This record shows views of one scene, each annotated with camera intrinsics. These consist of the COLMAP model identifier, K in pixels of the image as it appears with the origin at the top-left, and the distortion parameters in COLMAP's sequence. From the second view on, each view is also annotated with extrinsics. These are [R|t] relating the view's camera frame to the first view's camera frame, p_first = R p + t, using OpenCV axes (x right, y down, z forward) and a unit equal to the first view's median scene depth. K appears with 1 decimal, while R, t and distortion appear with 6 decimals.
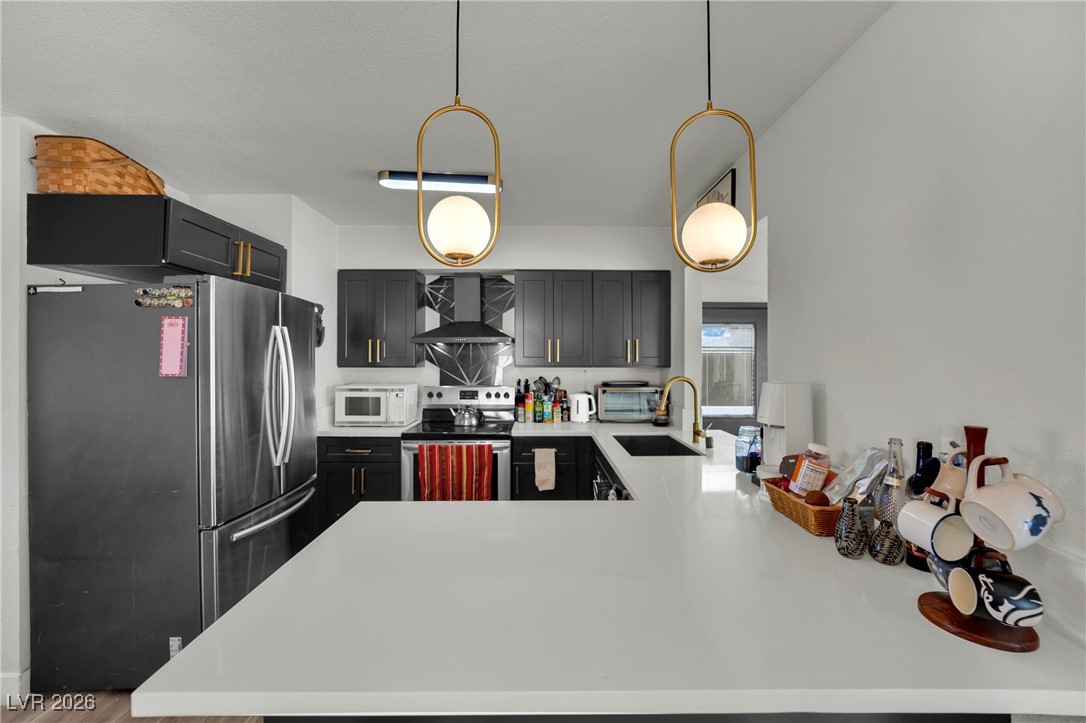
lens RADIAL K [[445.0, 0, 549.2], [0, 445.0, 358.9], [0, 0, 1]] dist [-0.022283, -0.000646]
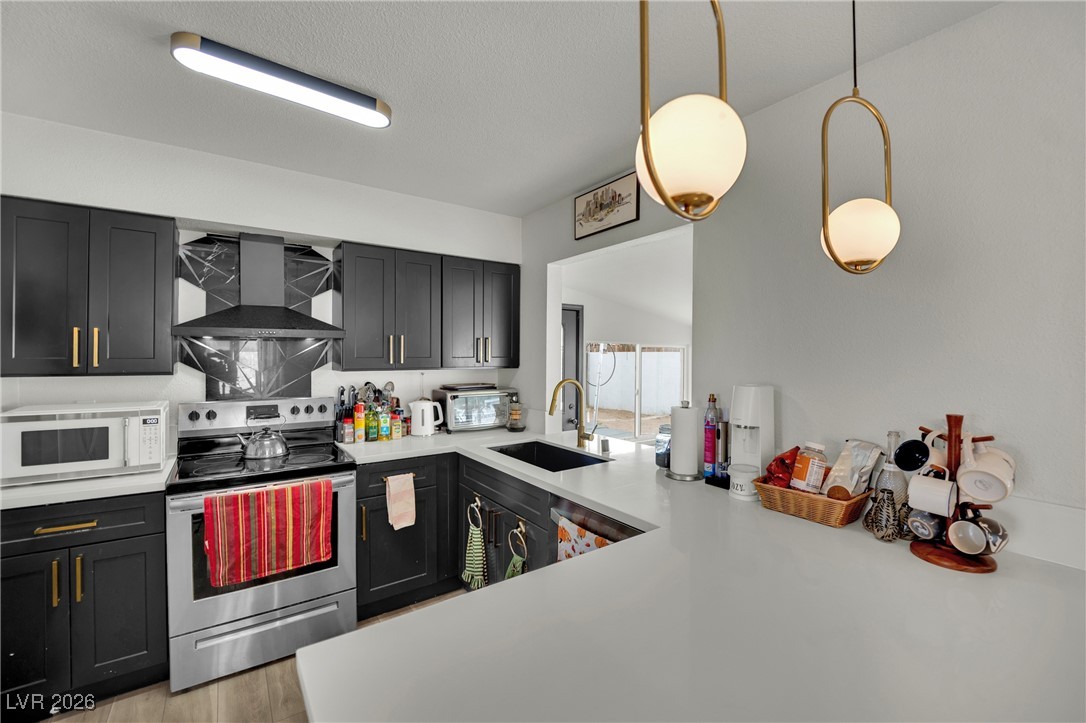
lens RADIAL K [[445.0, 0, 544.2], [0, 445.0, 358.7], [0, 0, 1]] dist [-0.022283, -0.000646]
pose [[0.821677, -0.004044, 0.569939, -0.219108], [-0.000118, 0.999974, 0.007267, -0.007162], [-0.569954, -0.006038, 0.821655, 0.193107]]
